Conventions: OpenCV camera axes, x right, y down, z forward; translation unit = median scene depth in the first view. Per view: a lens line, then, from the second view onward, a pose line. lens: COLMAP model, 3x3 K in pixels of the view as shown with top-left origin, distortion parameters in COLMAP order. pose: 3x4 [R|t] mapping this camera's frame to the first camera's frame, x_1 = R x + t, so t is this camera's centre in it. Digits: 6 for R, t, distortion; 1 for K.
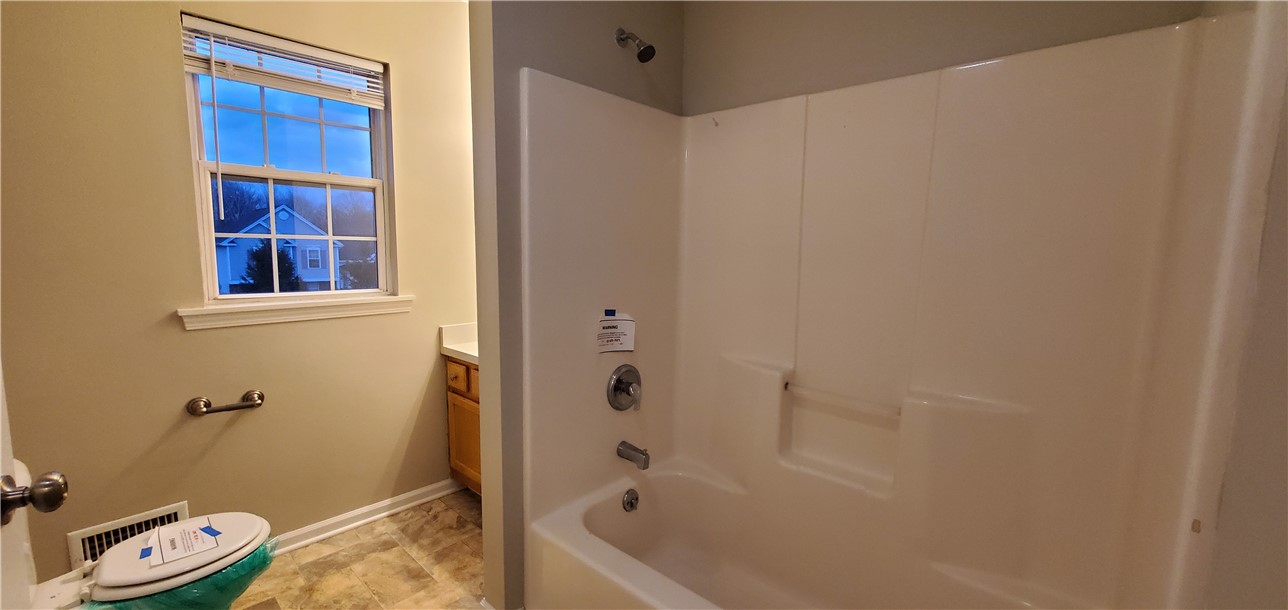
lens RADIAL K [[512.3, 0, 641.2], [0, 512.3, 308.1], [0, 0, 1]] dist [0.009366, -0.006309]
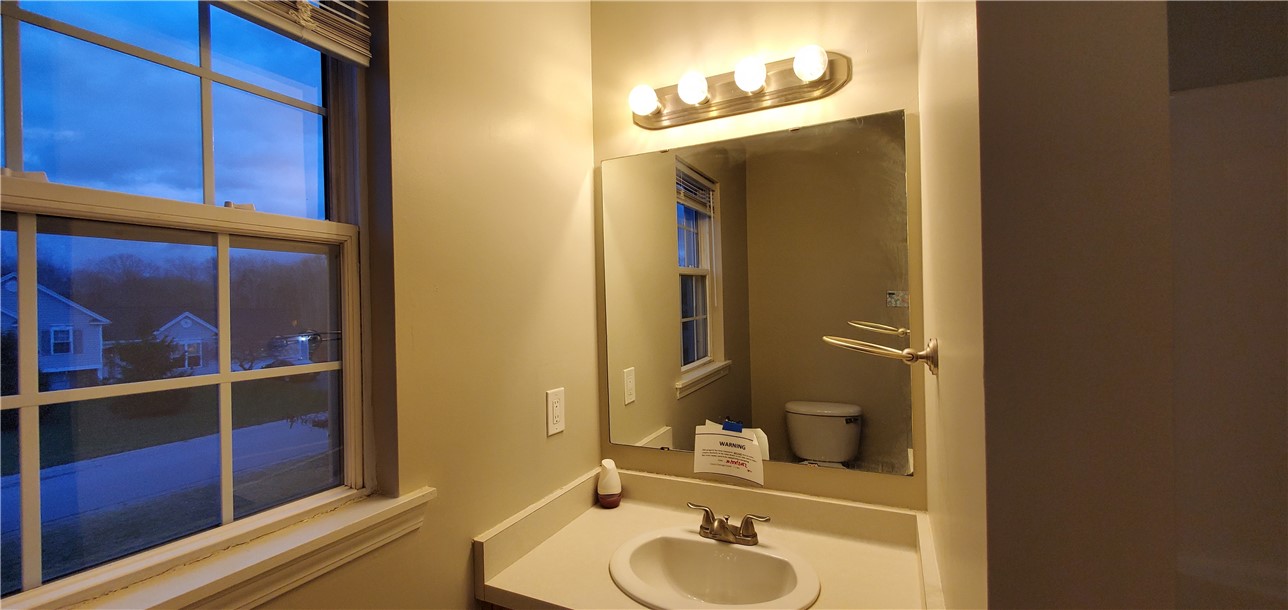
lens RADIAL K [[512.3, 0, 641.2], [0, 512.3, 308.1], [0, 0, 1]] dist [0.009366, -0.006309]
pose [[0.958843, -0.045145, 0.280323, -0.396569], [0.074744, 0.992590, -0.095808, -0.122139], [-0.273921, 0.112817, 0.955112, 0.533088]]
